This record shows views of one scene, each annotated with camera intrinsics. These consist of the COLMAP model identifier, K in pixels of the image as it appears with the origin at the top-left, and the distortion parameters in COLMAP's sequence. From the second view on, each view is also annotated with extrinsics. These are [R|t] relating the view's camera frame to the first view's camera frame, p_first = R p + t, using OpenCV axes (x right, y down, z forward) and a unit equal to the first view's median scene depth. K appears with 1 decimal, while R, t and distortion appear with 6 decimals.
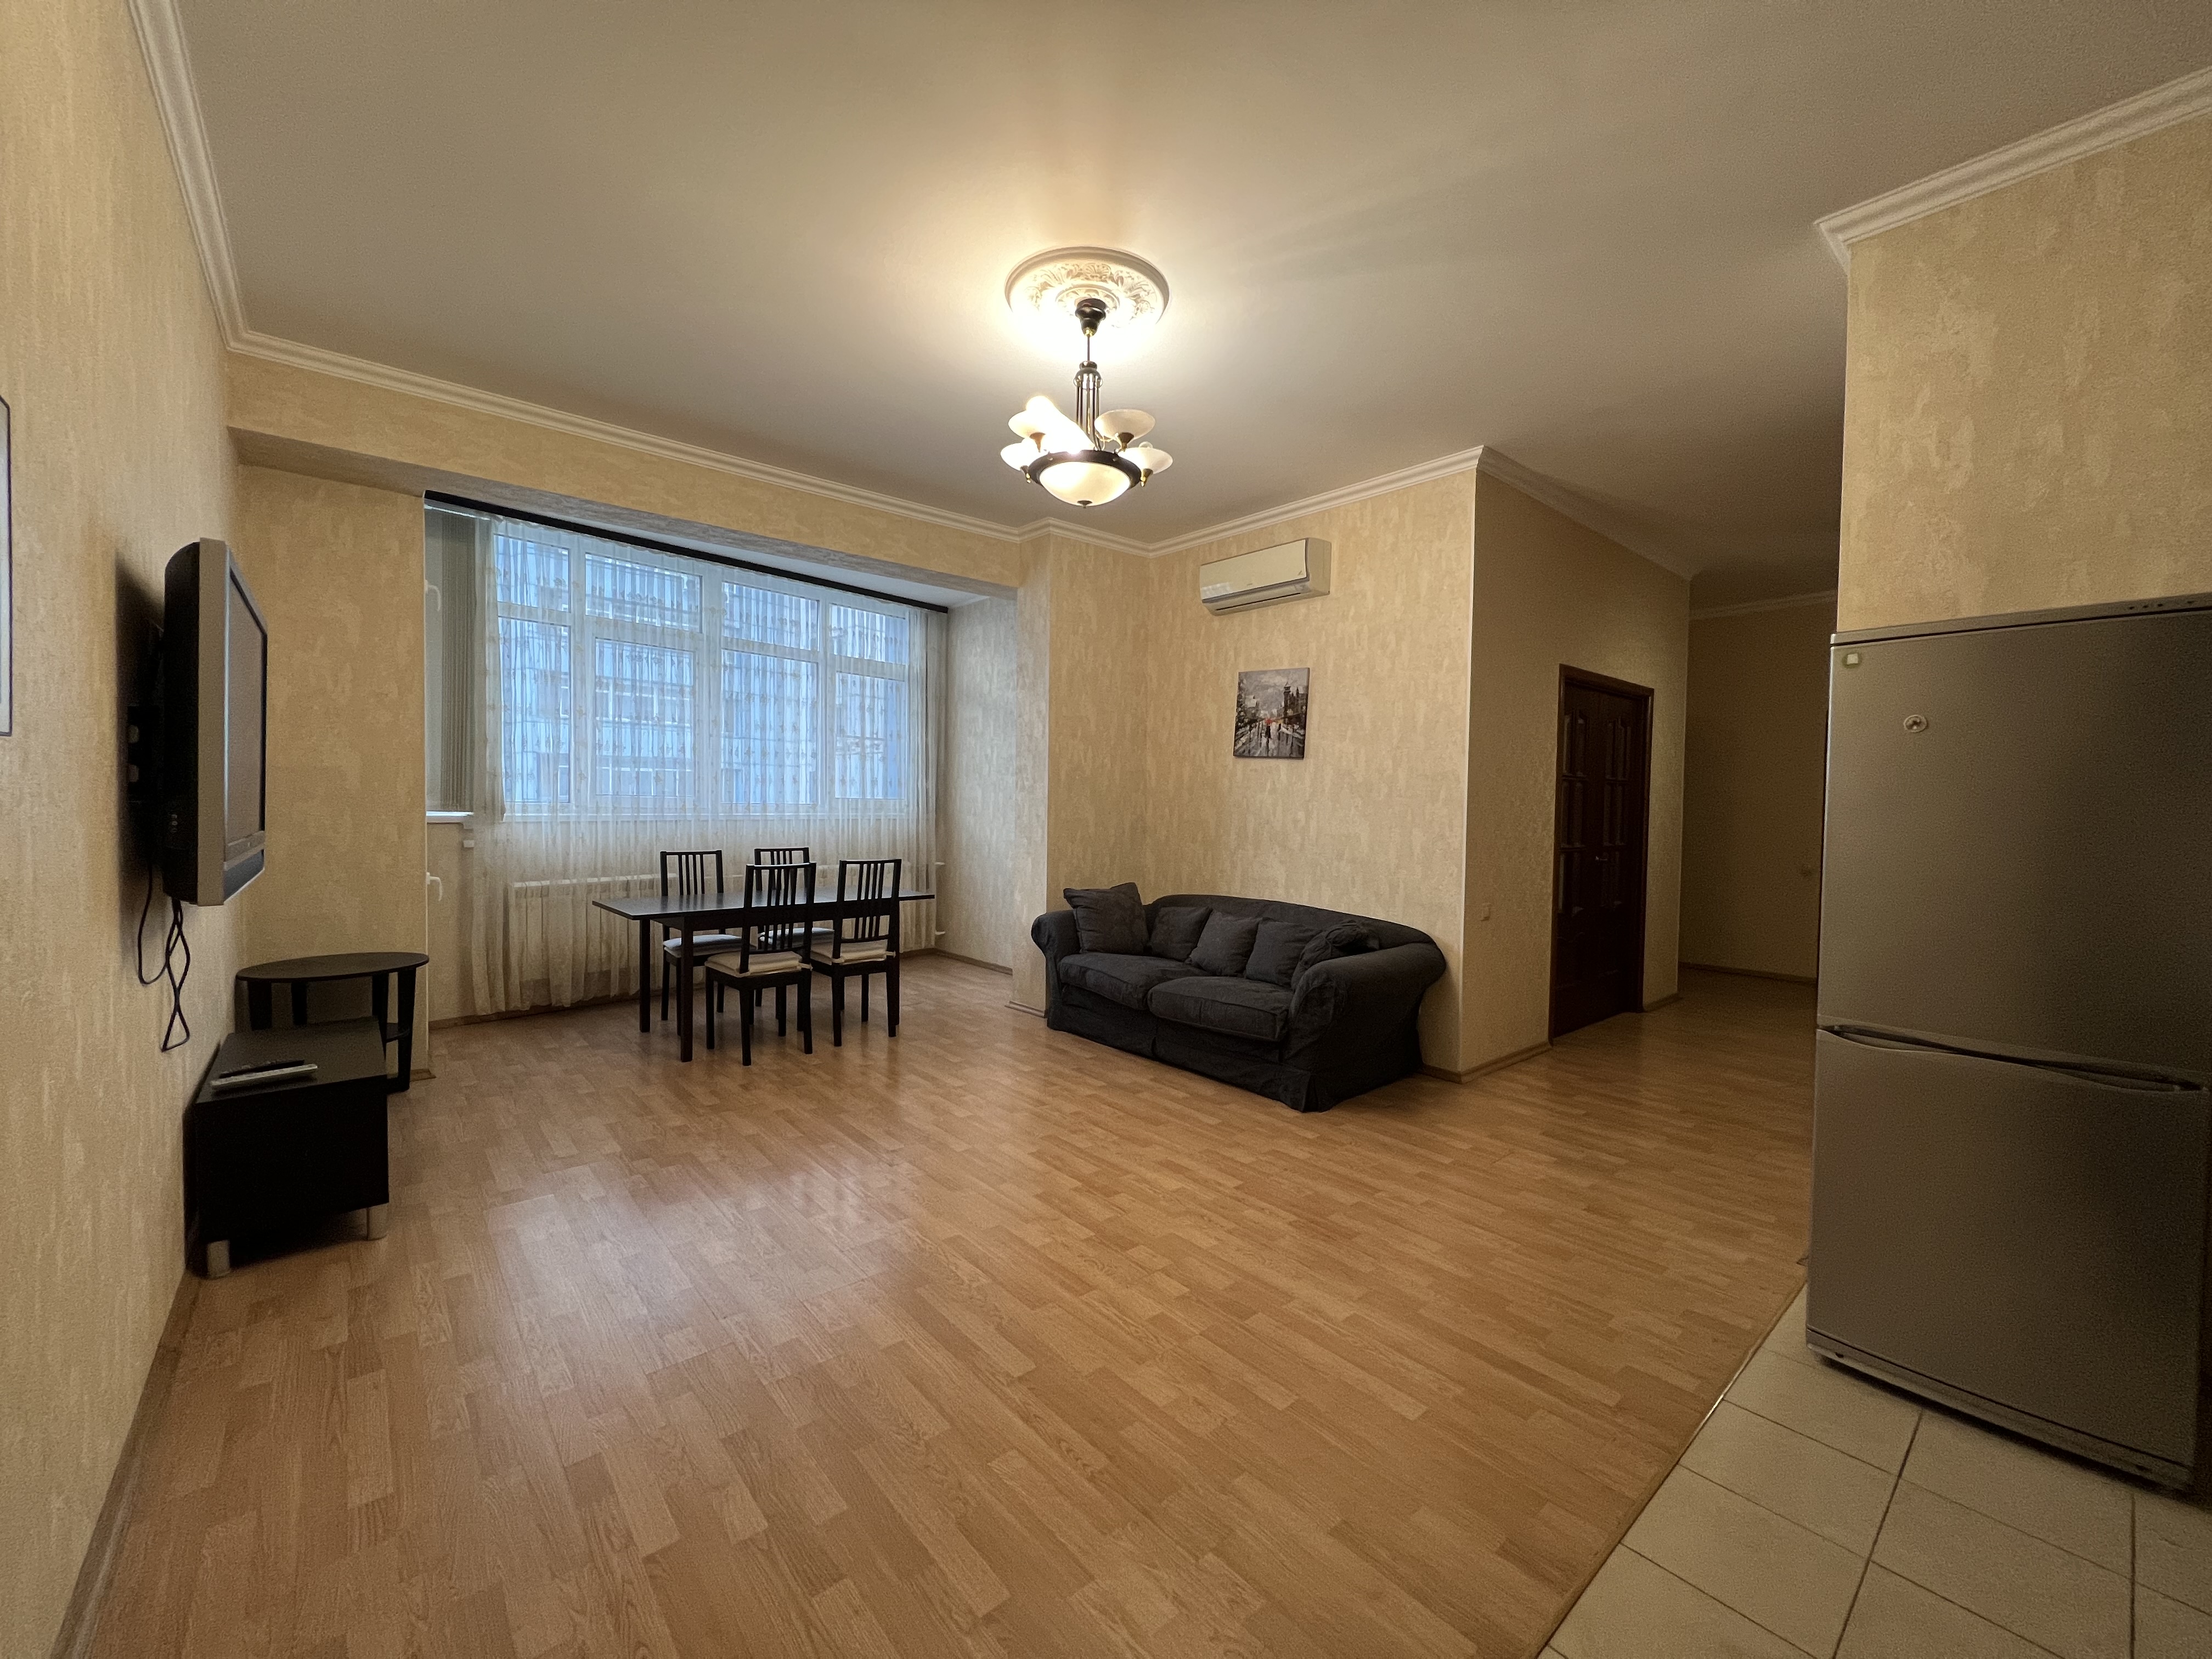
lens RADIAL K [[880.8, 0, 1101.2], [0, 880.8, 826.9], [0, 0, 1]] dist [0.001937, -0.000745]
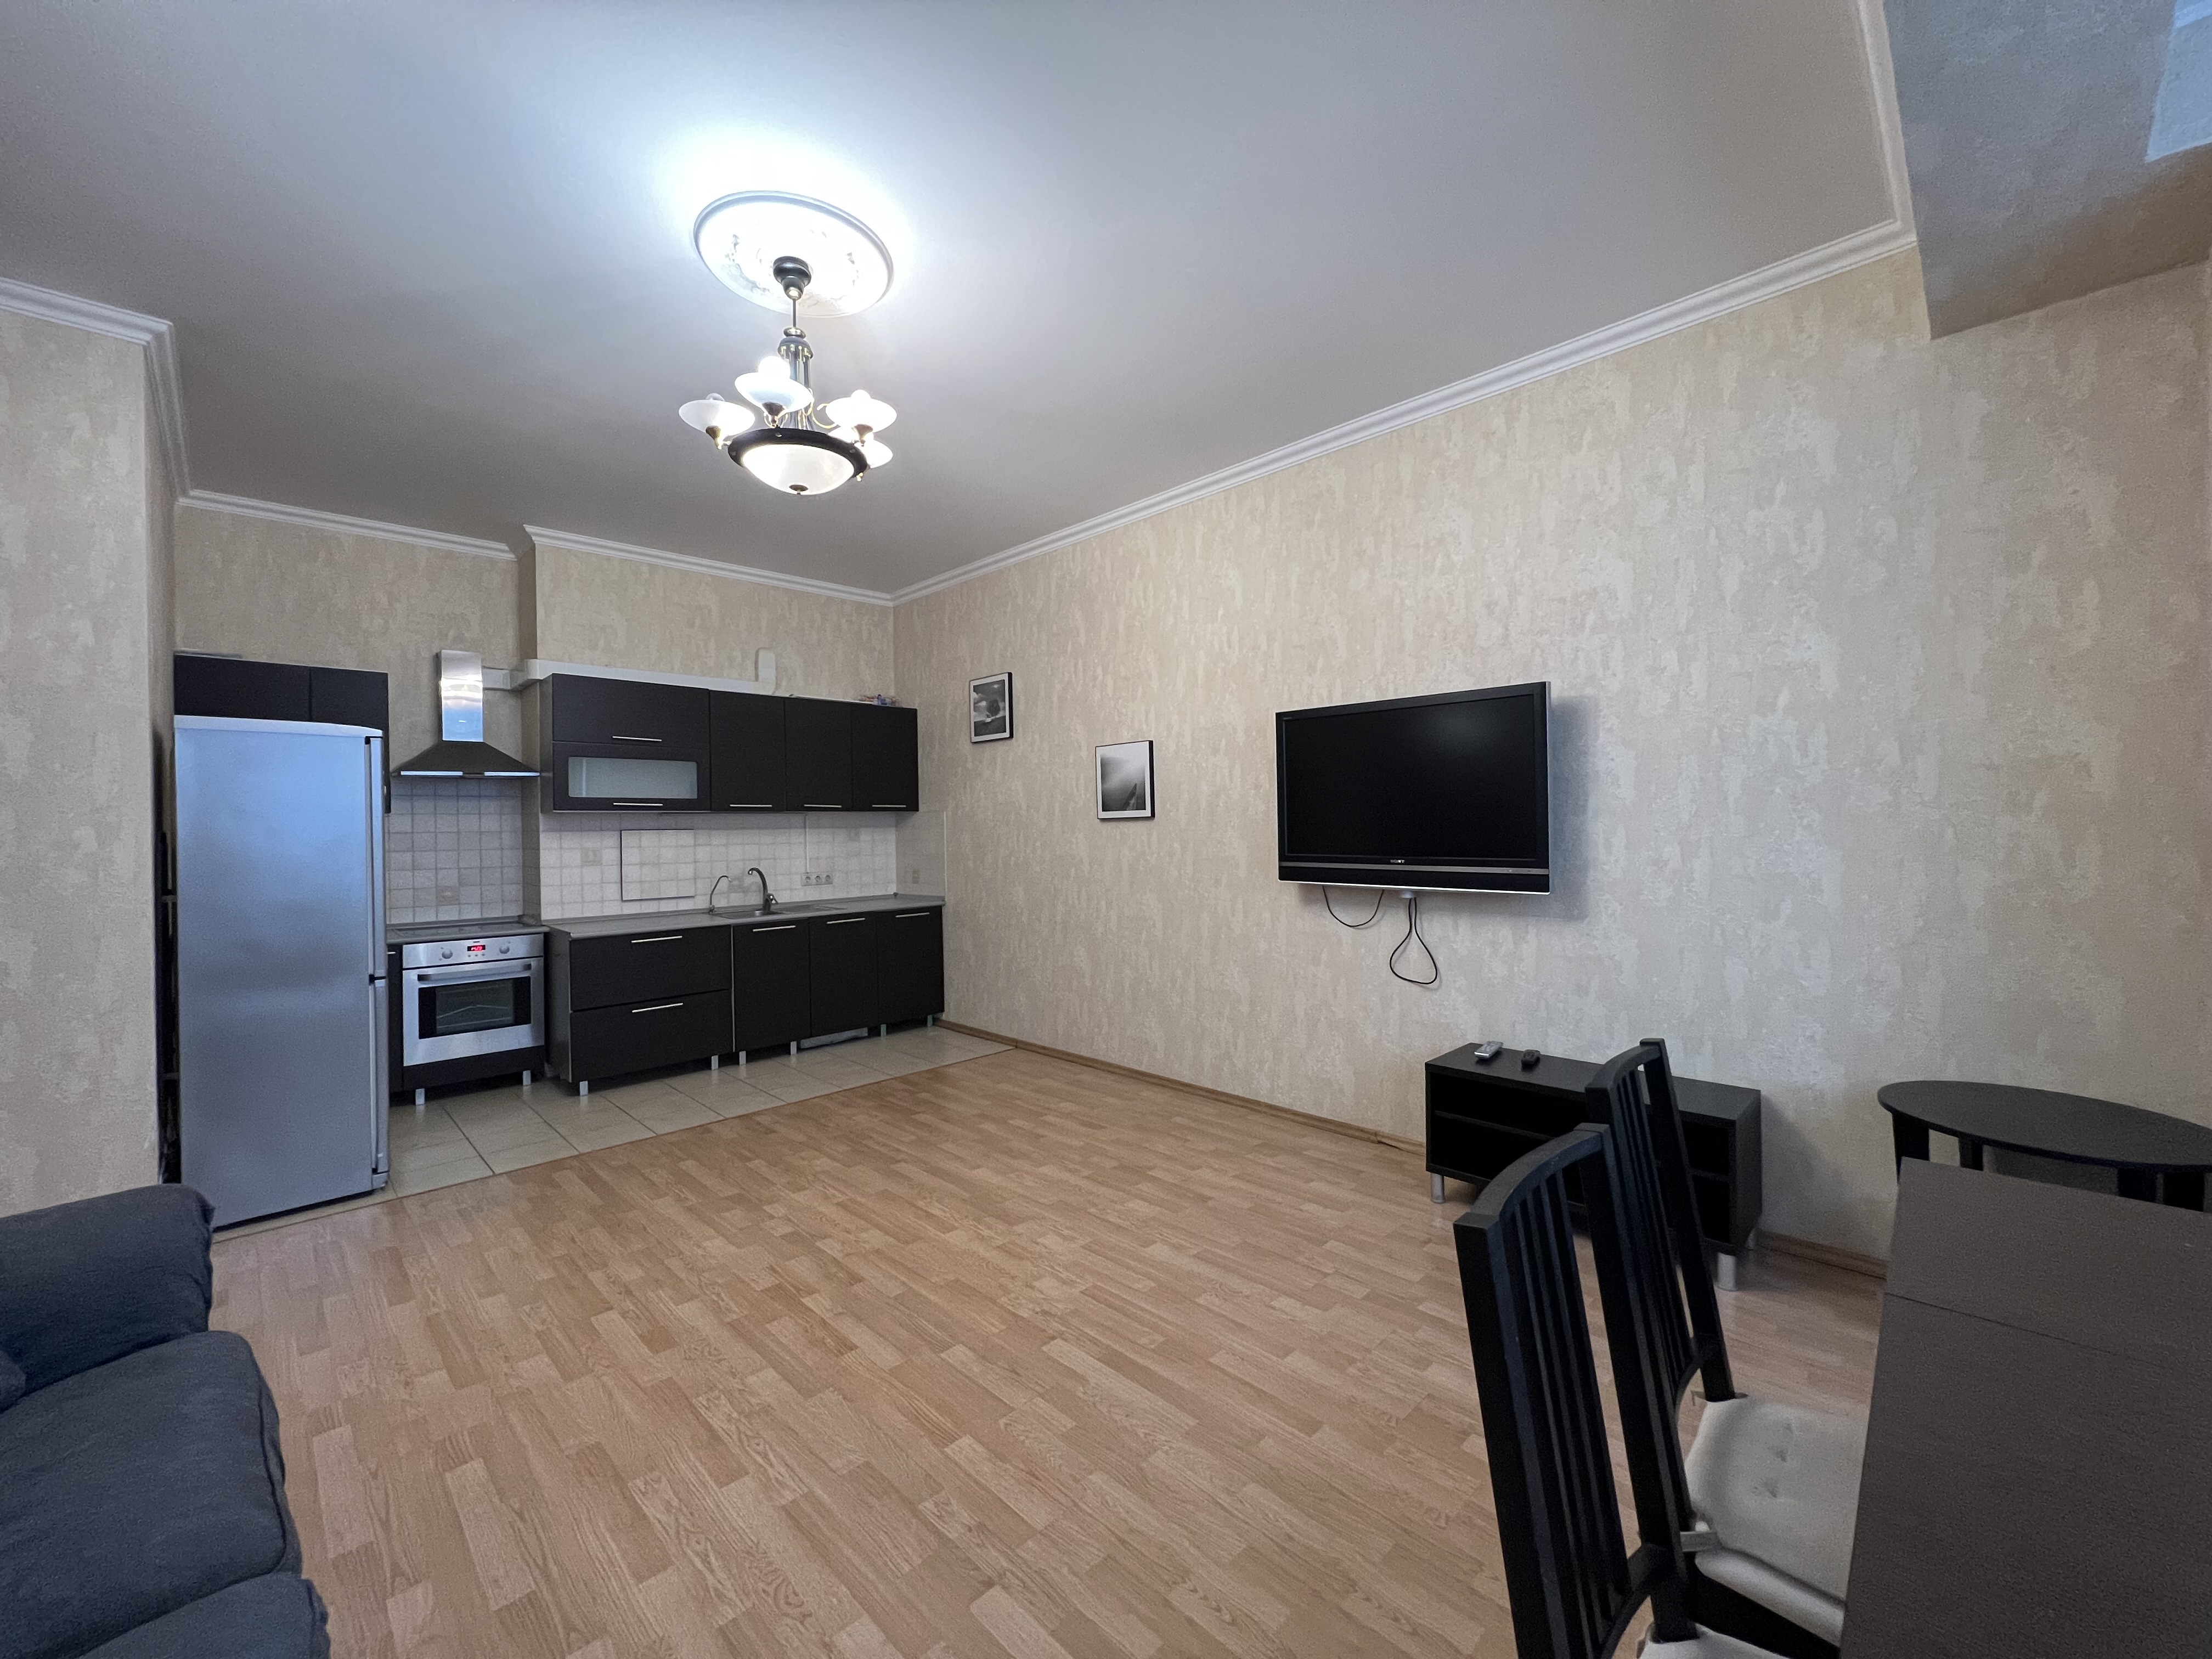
lens RADIAL K [[880.8, 0, 1099.2], [0, 880.8, 823.7], [0, 0, 1]] dist [0.001937, -0.000745]
pose [[-0.997497, 0.000889, -0.070708, -0.158964], [-0.000939, 0.999667, 0.025805, -0.041100], [0.070707, 0.025806, -0.997163, 1.203874]]
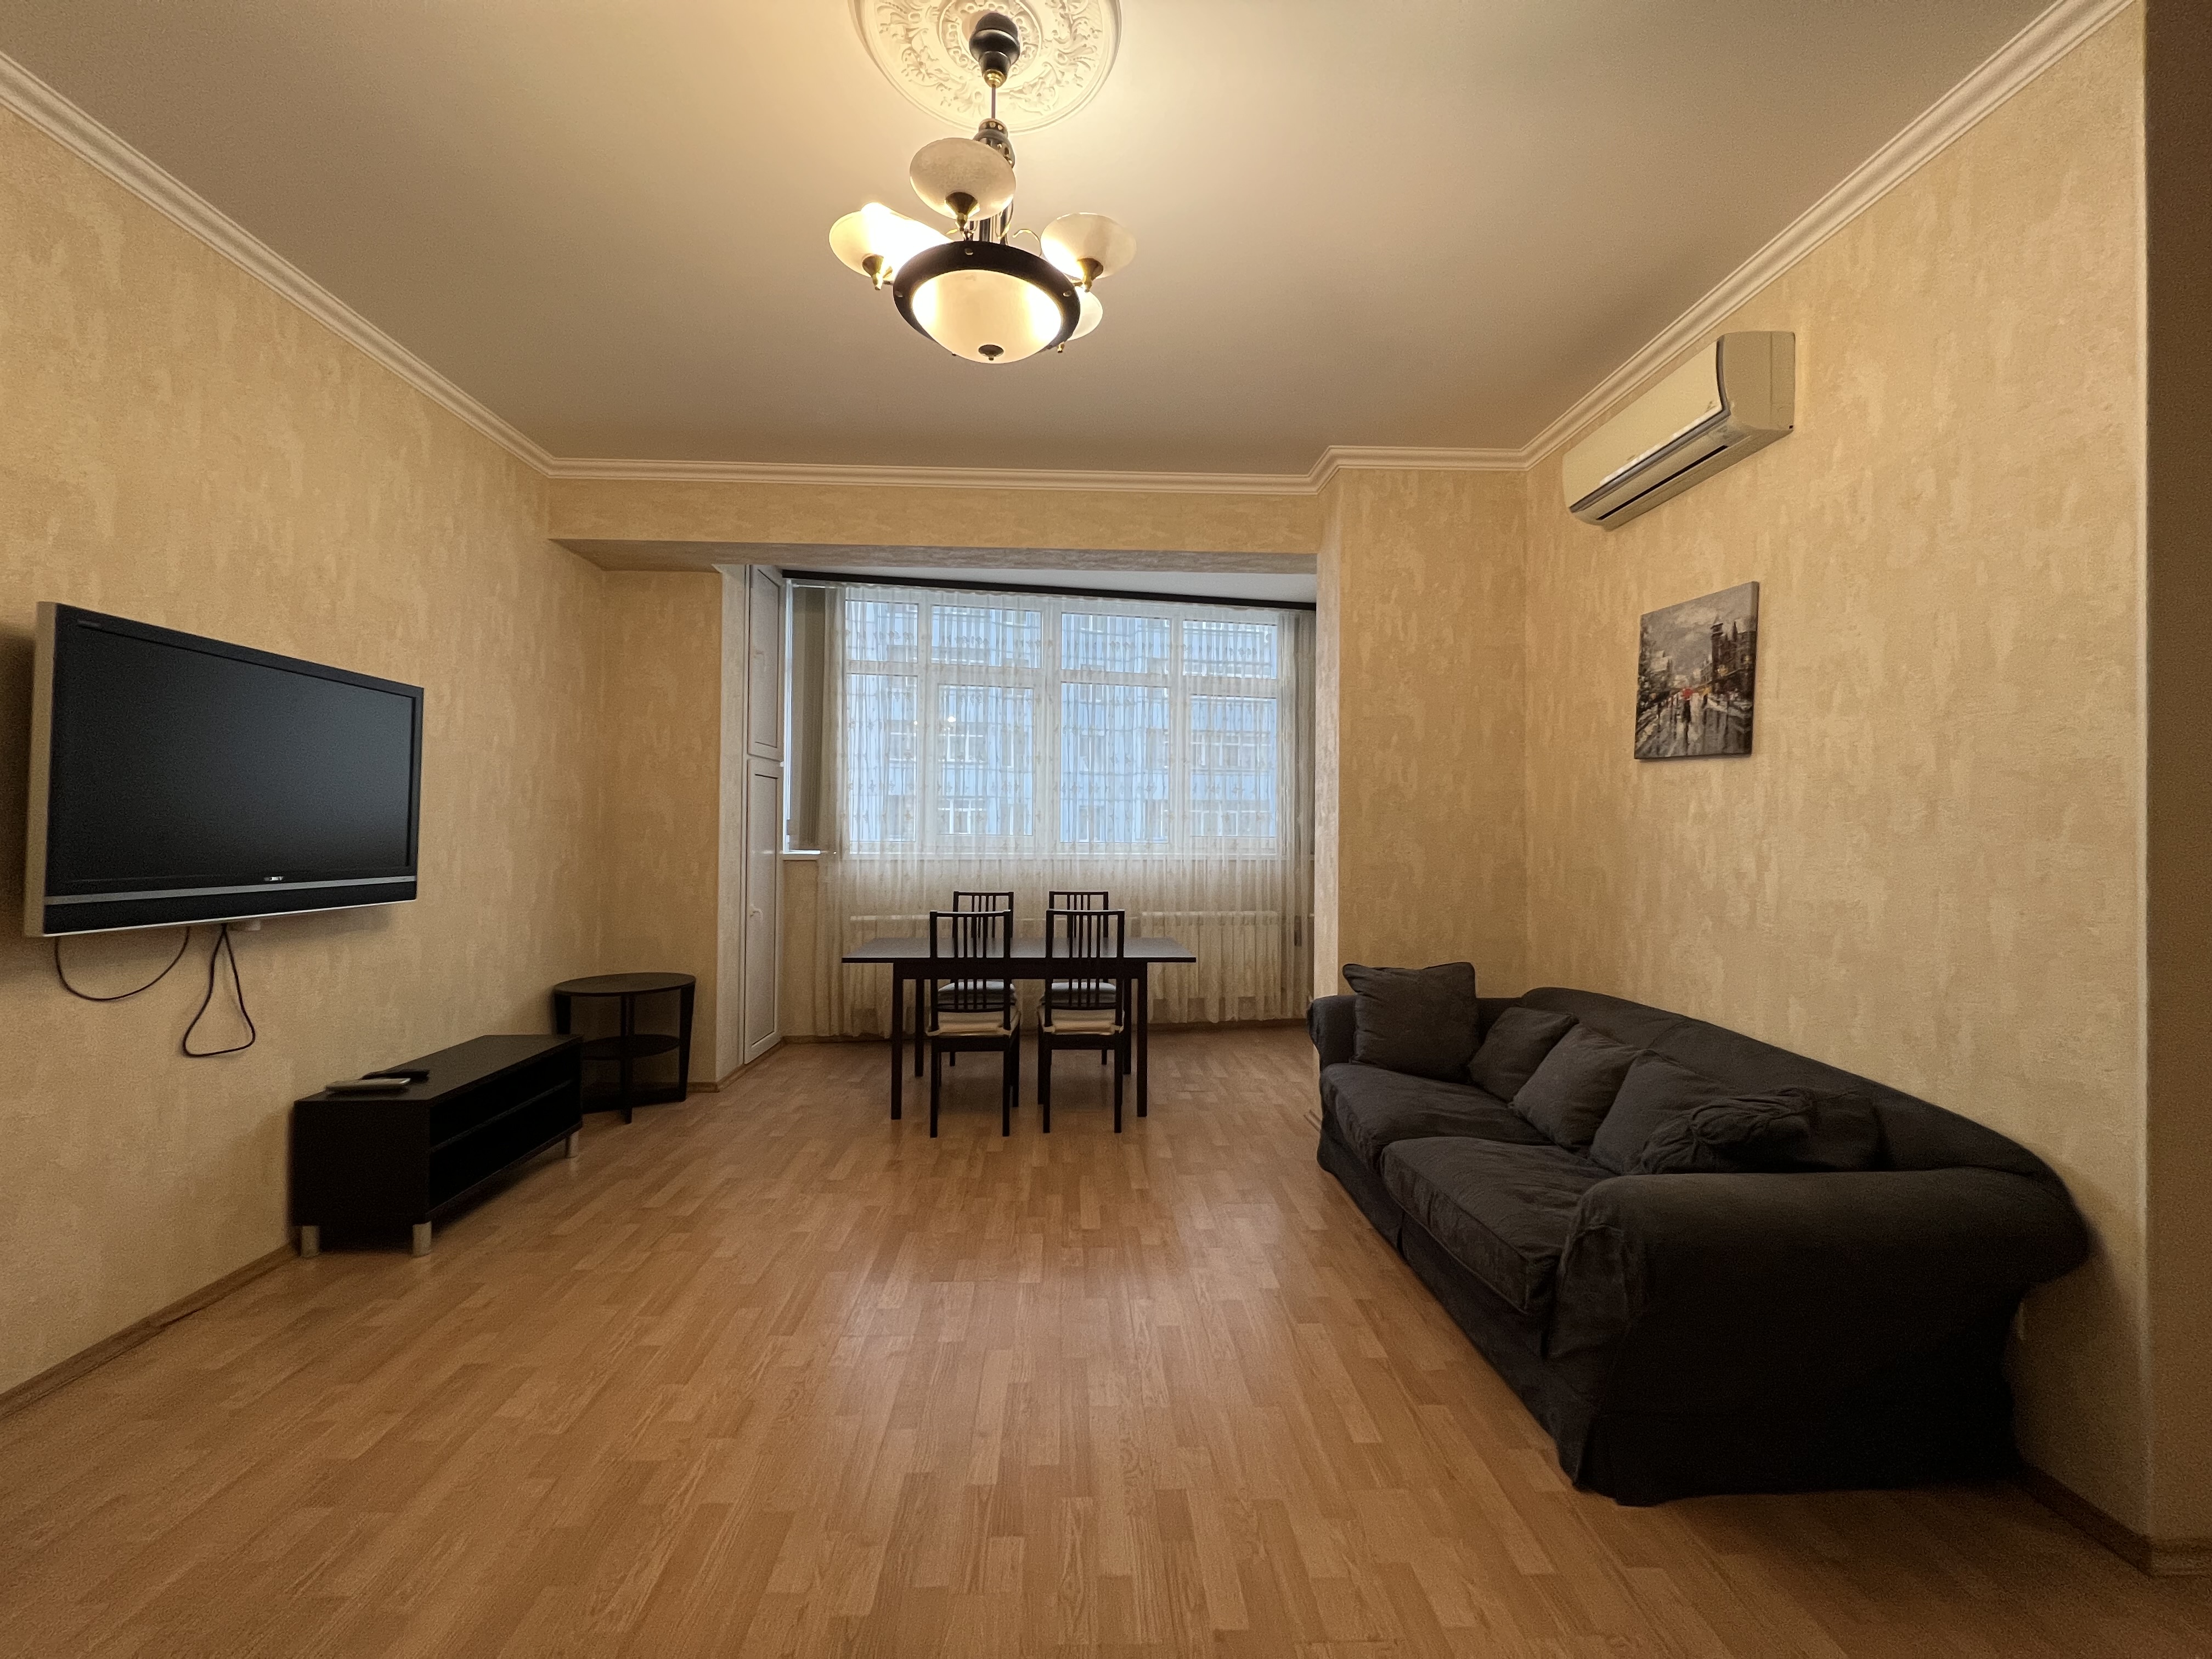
lens RADIAL K [[880.8, 0, 1101.2], [0, 880.8, 826.5], [0, 0, 1]] dist [0.001937, -0.000745]
pose [[0.784384, -0.013300, -0.620133, 0.267265], [-0.014916, 0.999077, -0.040294, -0.008119], [0.620097, 0.040856, 0.783461, 0.369682]]
